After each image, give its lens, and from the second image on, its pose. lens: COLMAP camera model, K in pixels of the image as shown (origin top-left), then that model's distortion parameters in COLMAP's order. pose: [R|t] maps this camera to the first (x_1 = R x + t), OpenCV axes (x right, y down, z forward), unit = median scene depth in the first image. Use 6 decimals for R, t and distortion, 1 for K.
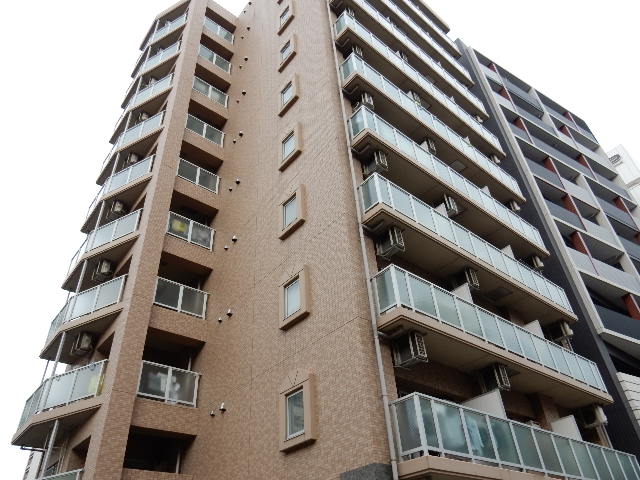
lens RADIAL K [[472.8, 0, 319.3], [0, 472.8, 242.8], [0, 0, 1]] dist [-0.002732, -0.006109]
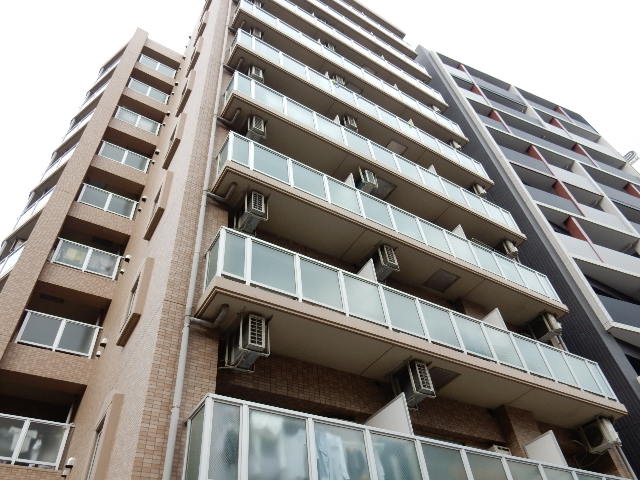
lens RADIAL K [[472.8, 0, 319.8], [0, 472.8, 241.6], [0, 0, 1]] dist [-0.002732, -0.006109]
pose [[0.989724, -0.123787, -0.071577, 0.225274], [0.113108, 0.983988, -0.137745, 0.118150], [0.087482, 0.128233, 0.987878, 0.198358]]
